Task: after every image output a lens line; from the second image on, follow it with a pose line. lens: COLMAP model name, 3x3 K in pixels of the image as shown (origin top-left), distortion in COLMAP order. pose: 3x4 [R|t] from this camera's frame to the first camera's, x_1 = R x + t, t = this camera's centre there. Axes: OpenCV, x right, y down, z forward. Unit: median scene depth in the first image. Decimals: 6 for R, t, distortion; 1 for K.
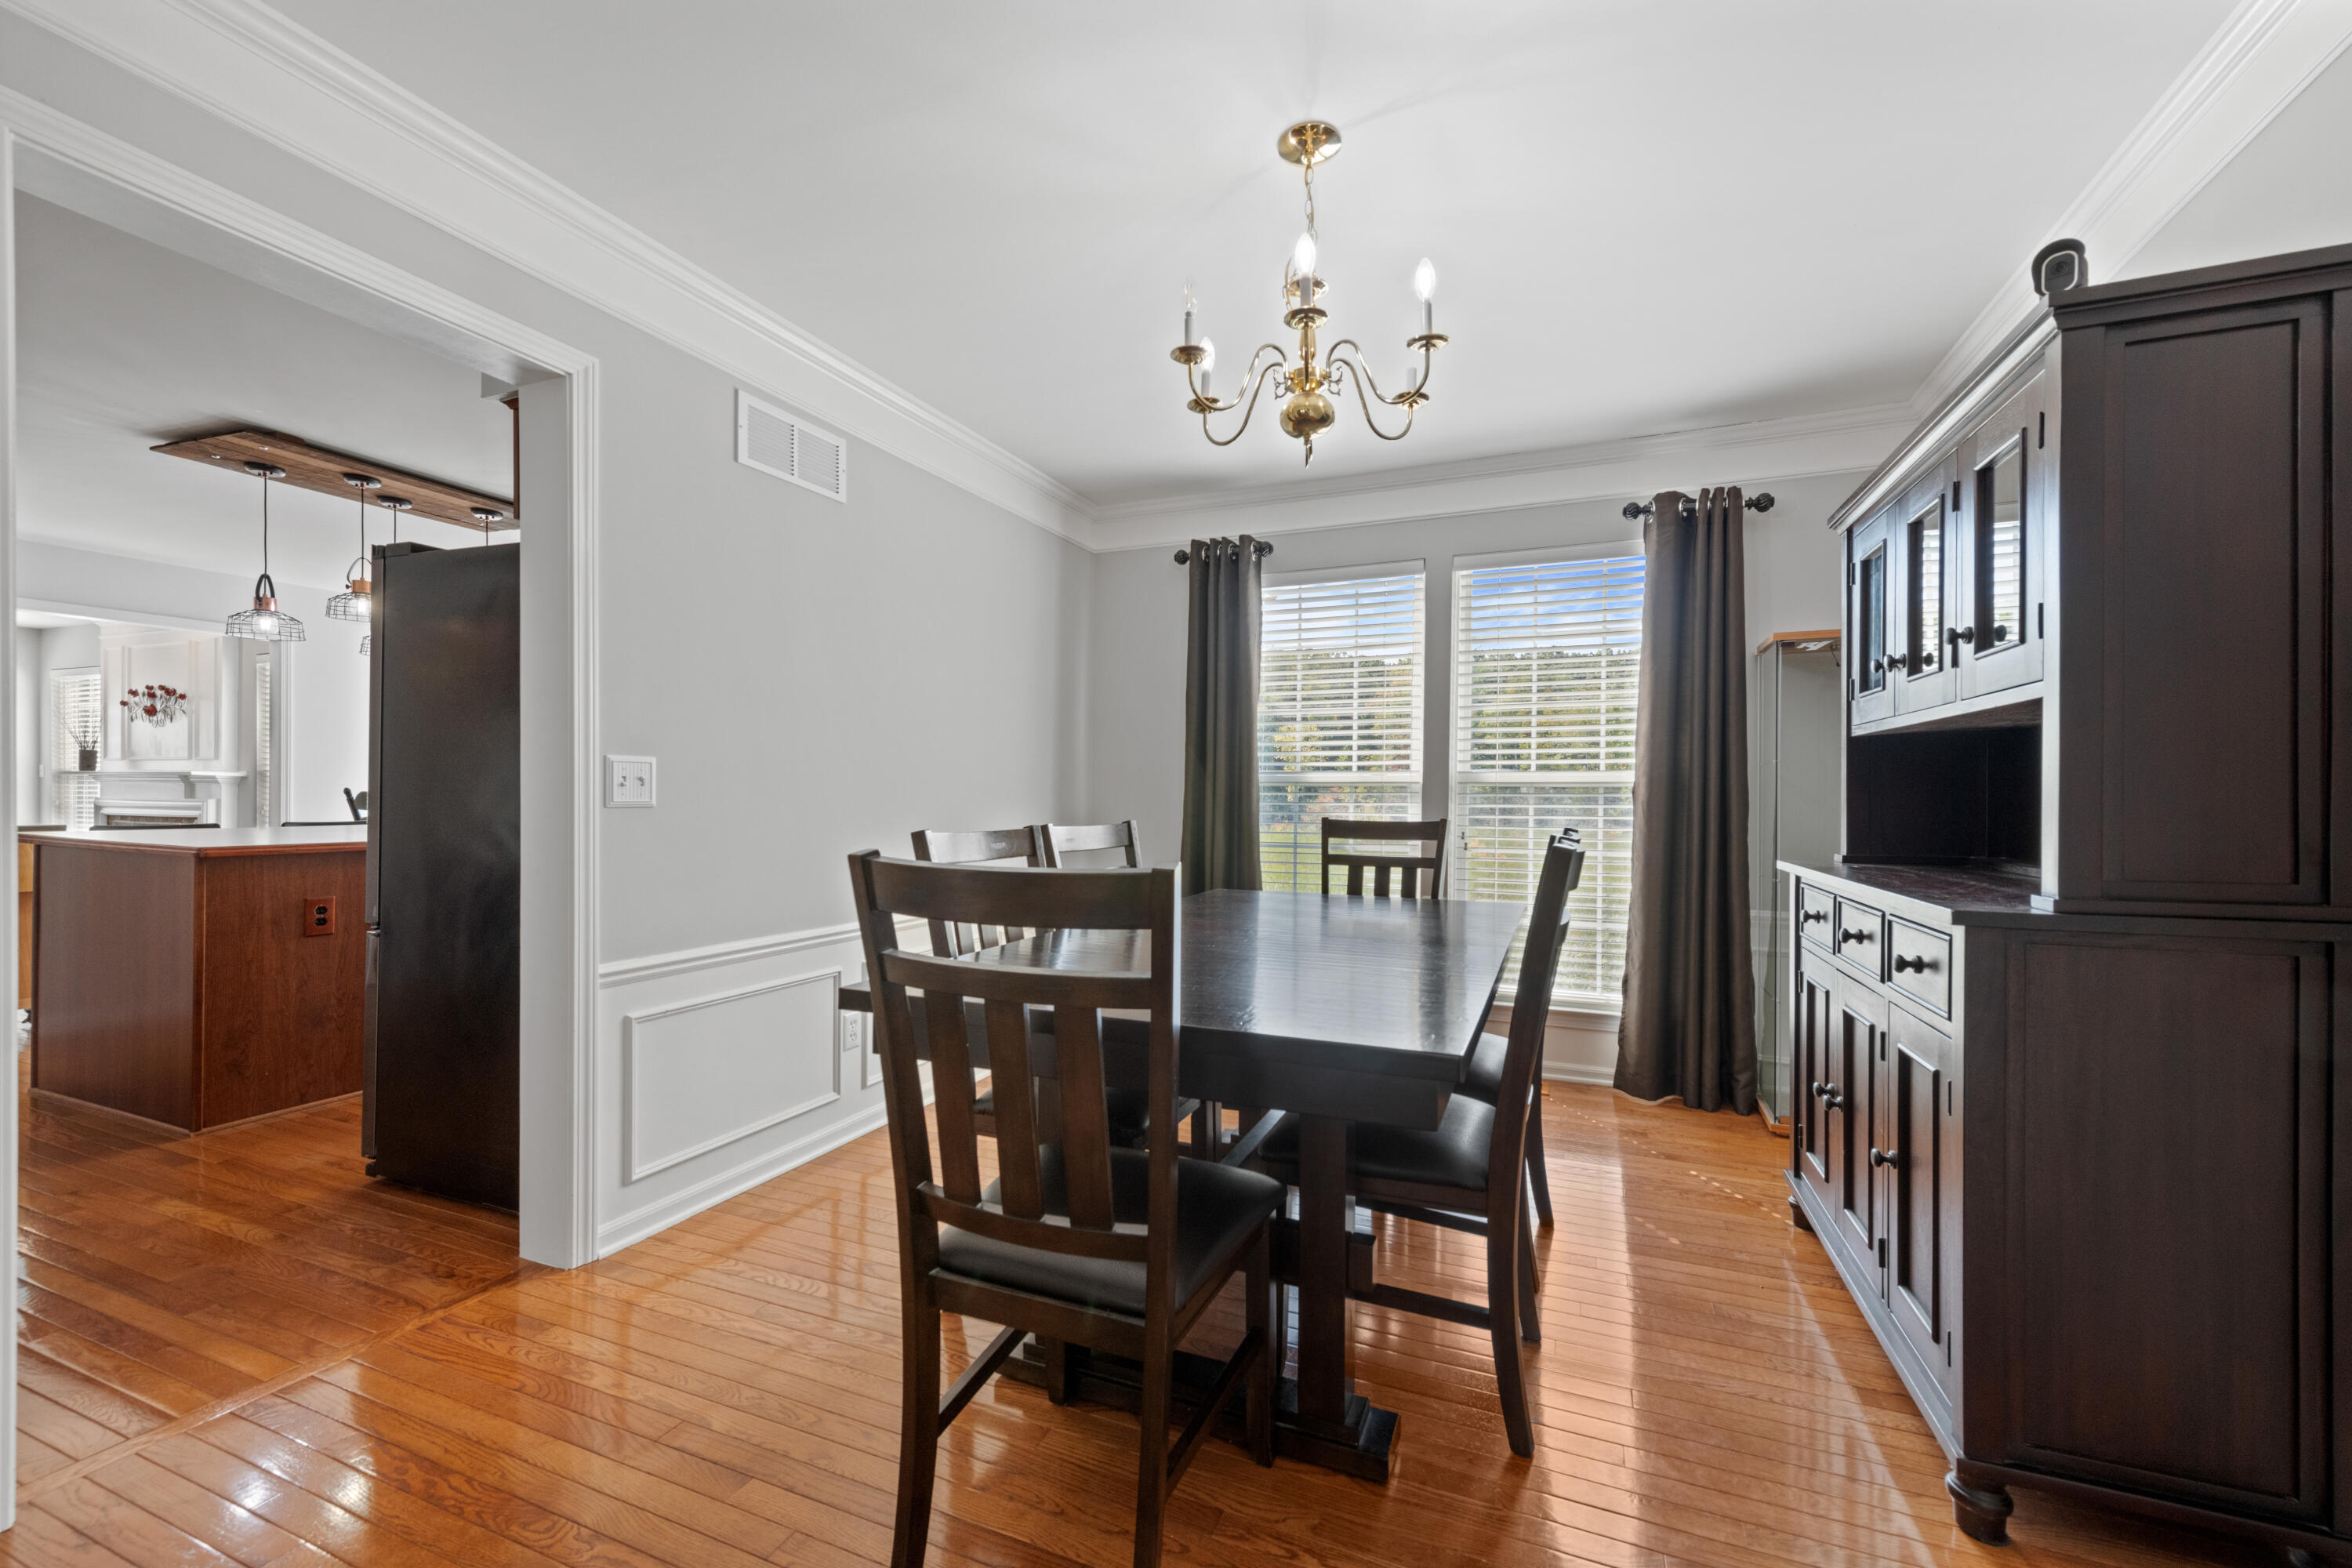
lens RADIAL K [[937.2, 0, 1188.5], [0, 937.2, 784.9], [0, 0, 1]] dist [0.018807, -0.005817]
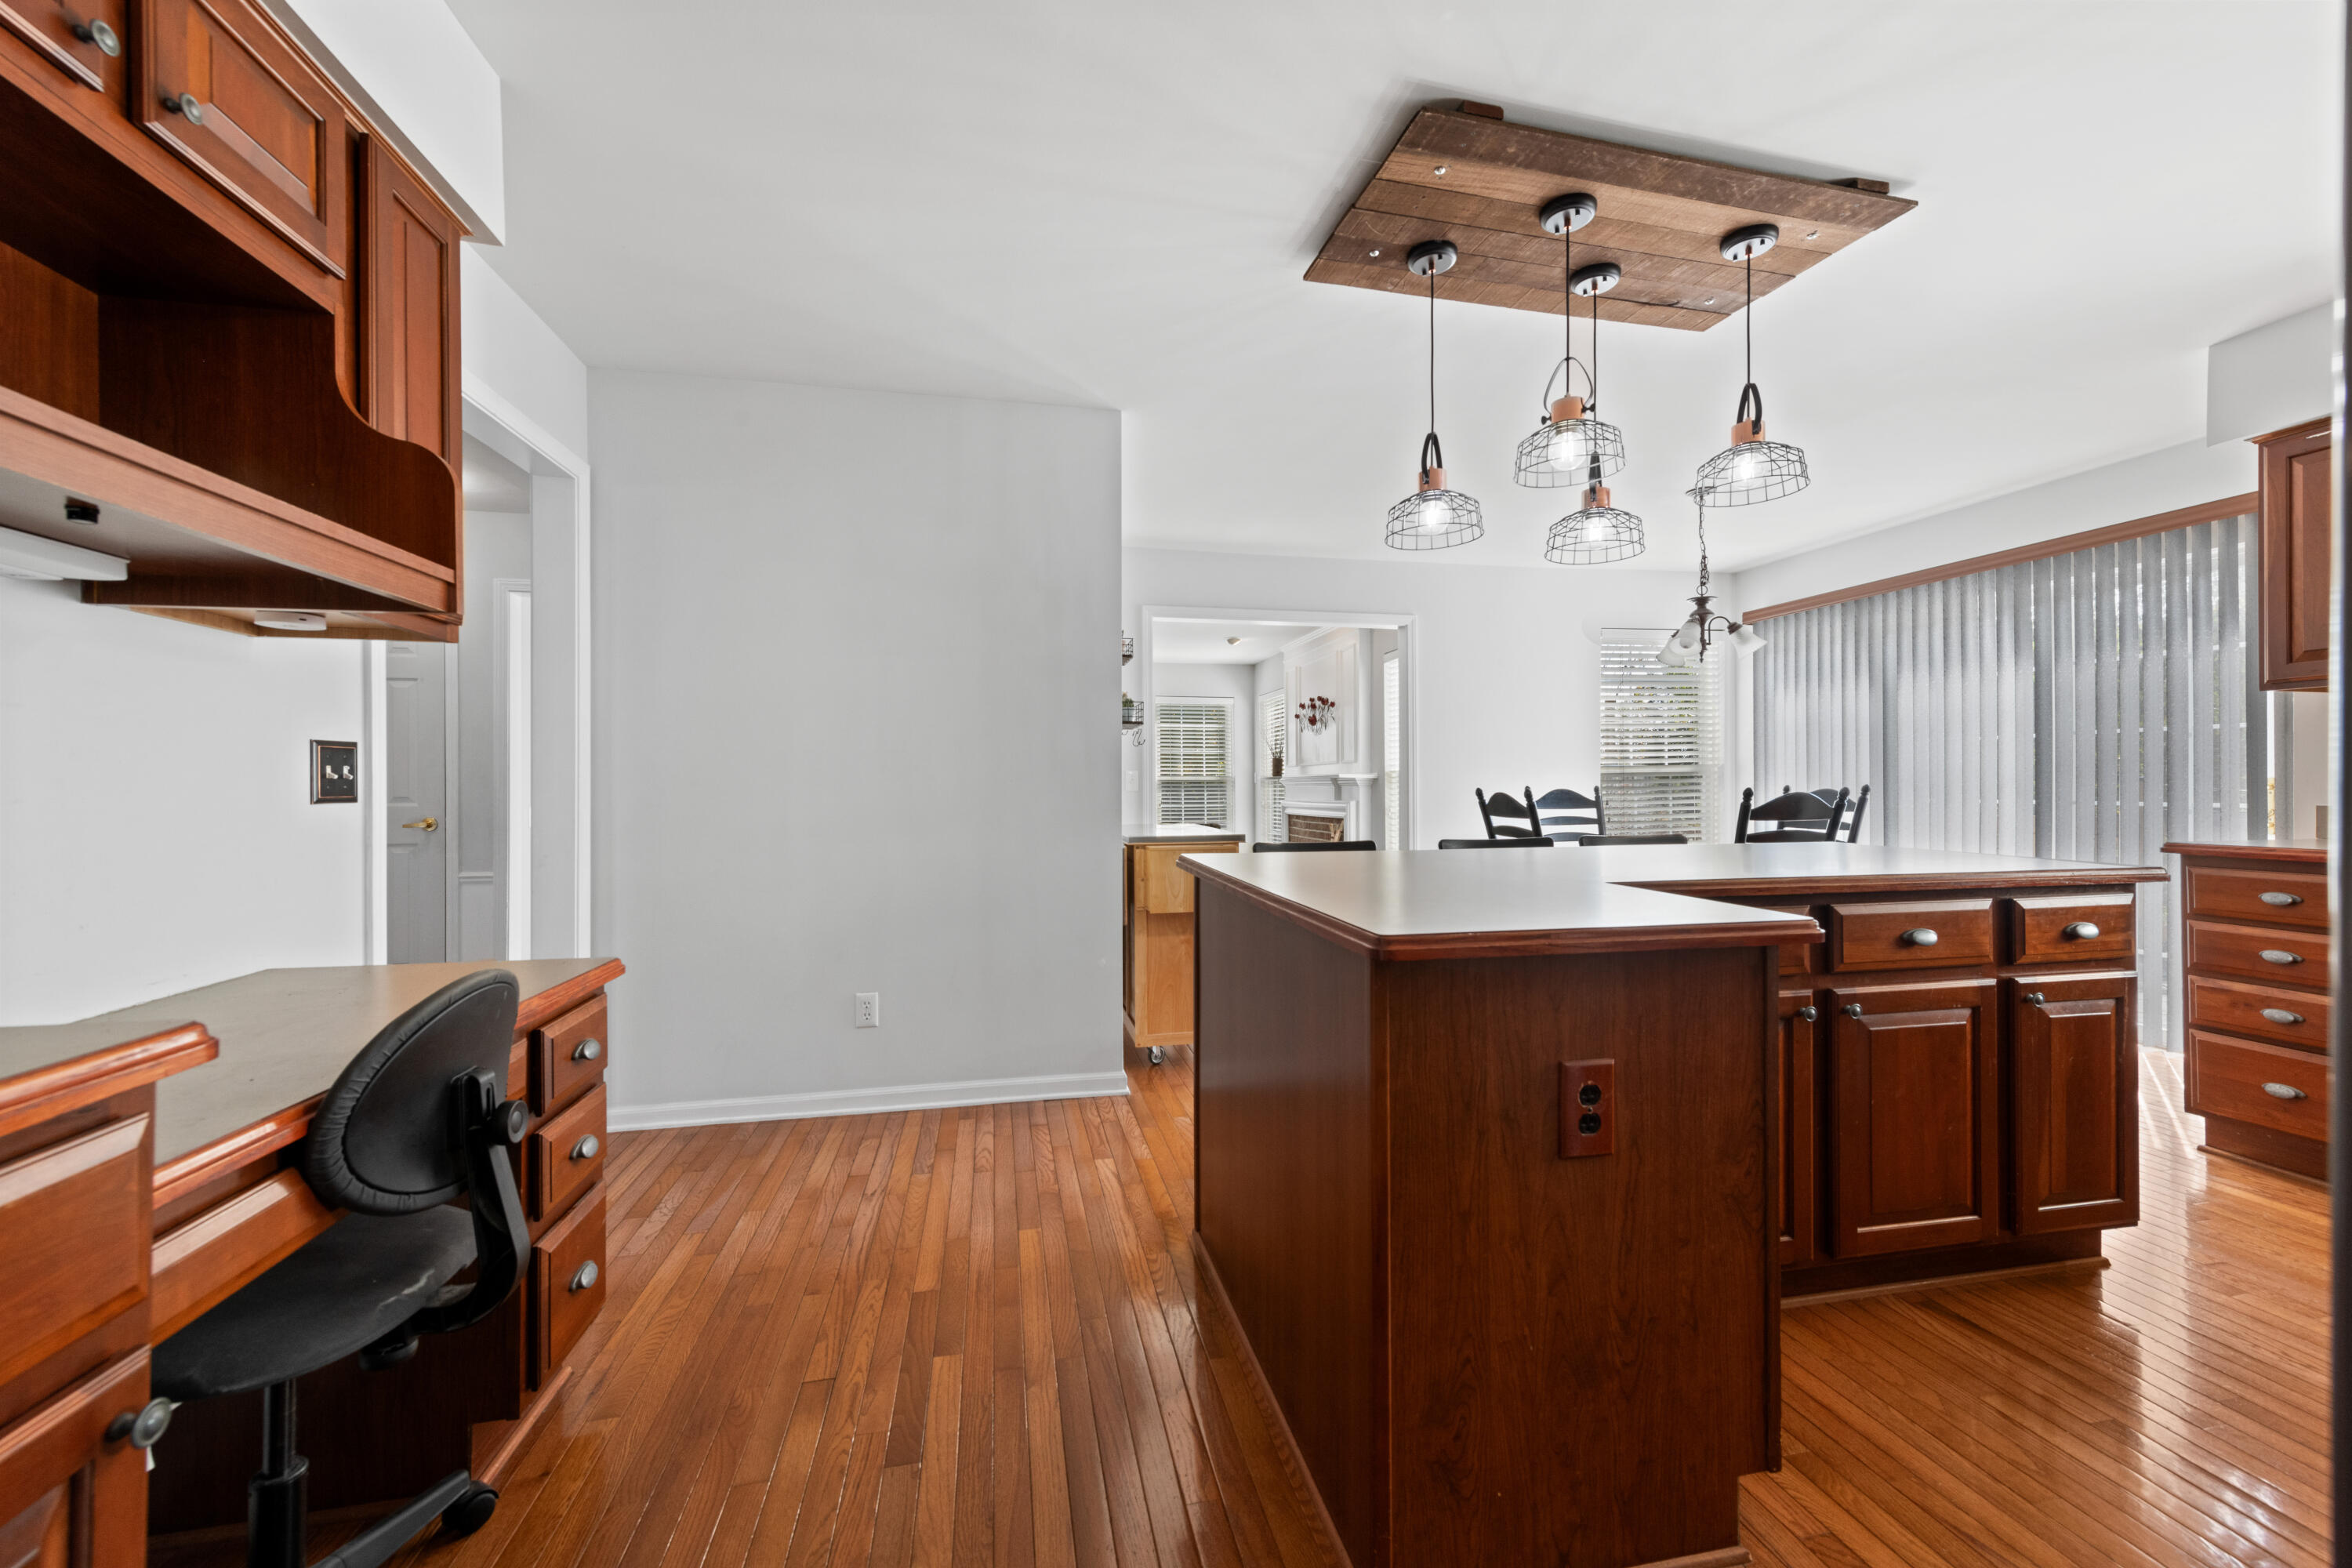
lens RADIAL K [[922.1, 0, 1188.6], [0, 922.1, 782.9], [0, 0, 1]] dist [0.017027, -0.004215]
pose [[0.567895, -0.010544, -0.823033, -0.297926], [0.007608, 0.999942, -0.007561, 0.001757], [0.823066, -0.001968, 0.567943, 0.277359]]
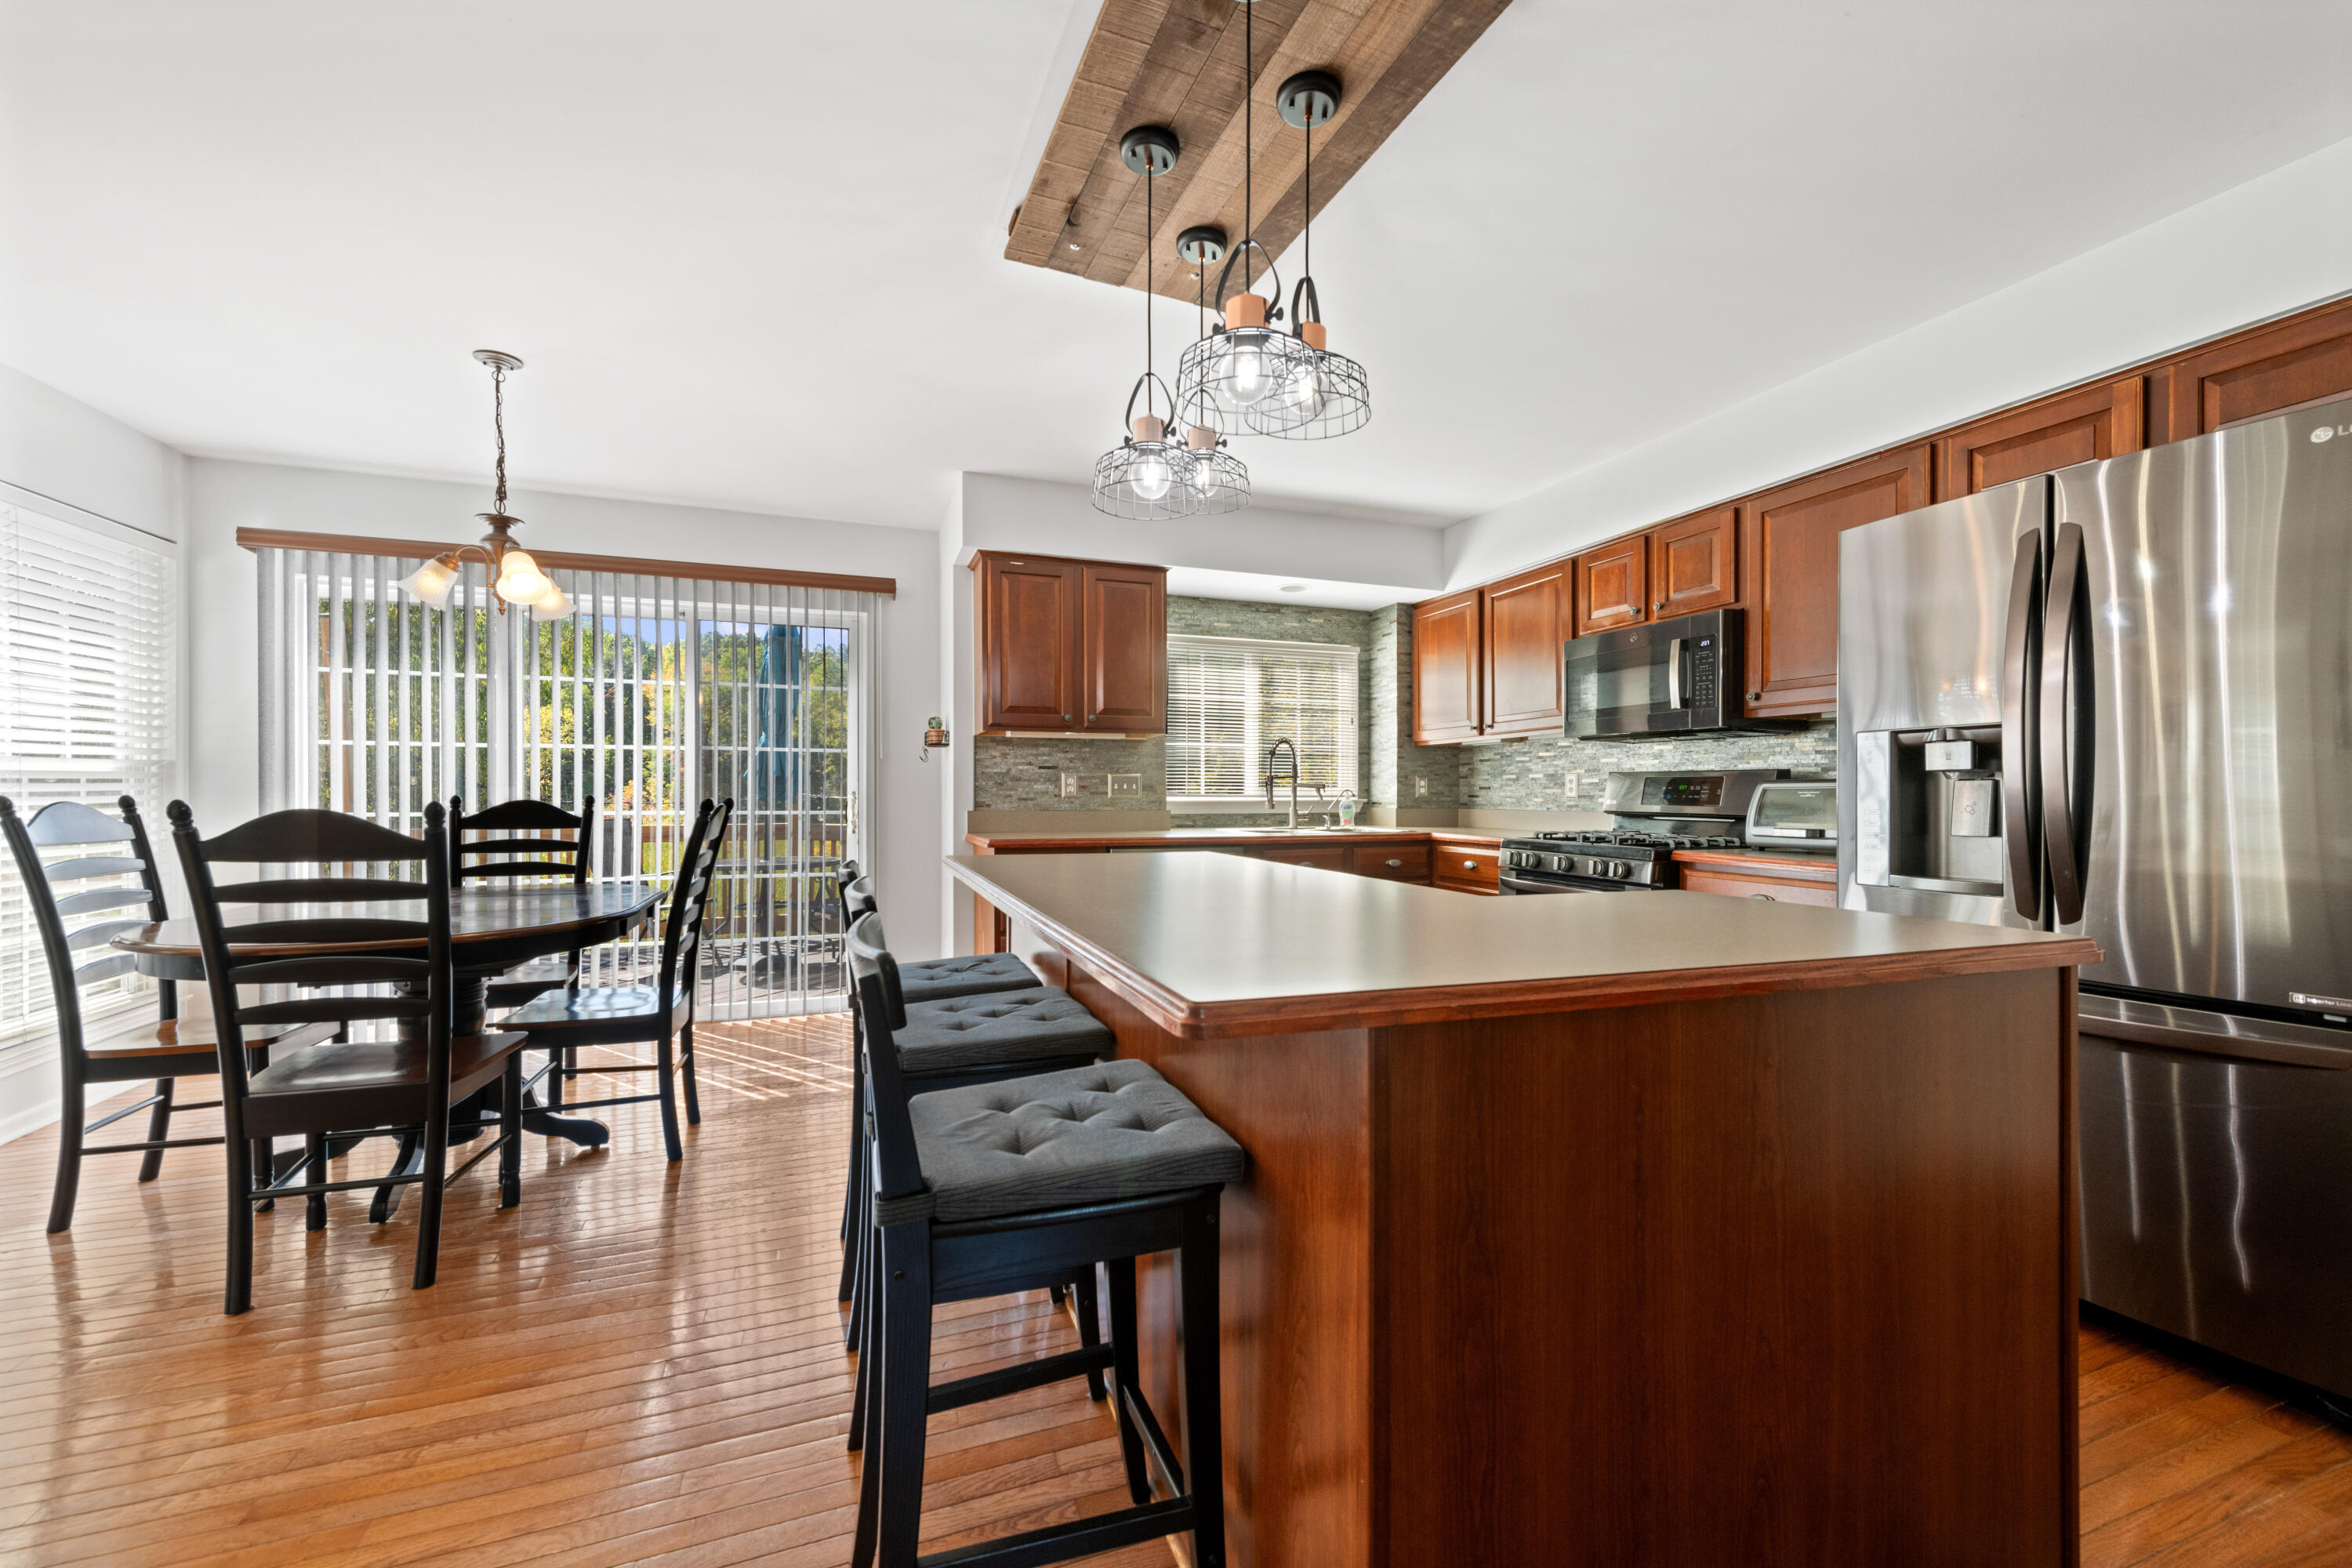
lens RADIAL K [[922.1, 0, 1188.6], [0, 922.1, 782.9], [0, 0, 1]] dist [0.017027, -0.004215]
pose [[0.730925, 0.003829, 0.682447, -0.654649], [0.001505, 0.999973, -0.007222, -0.000595], [-0.682456, 0.006306, 0.730900, 0.389469]]
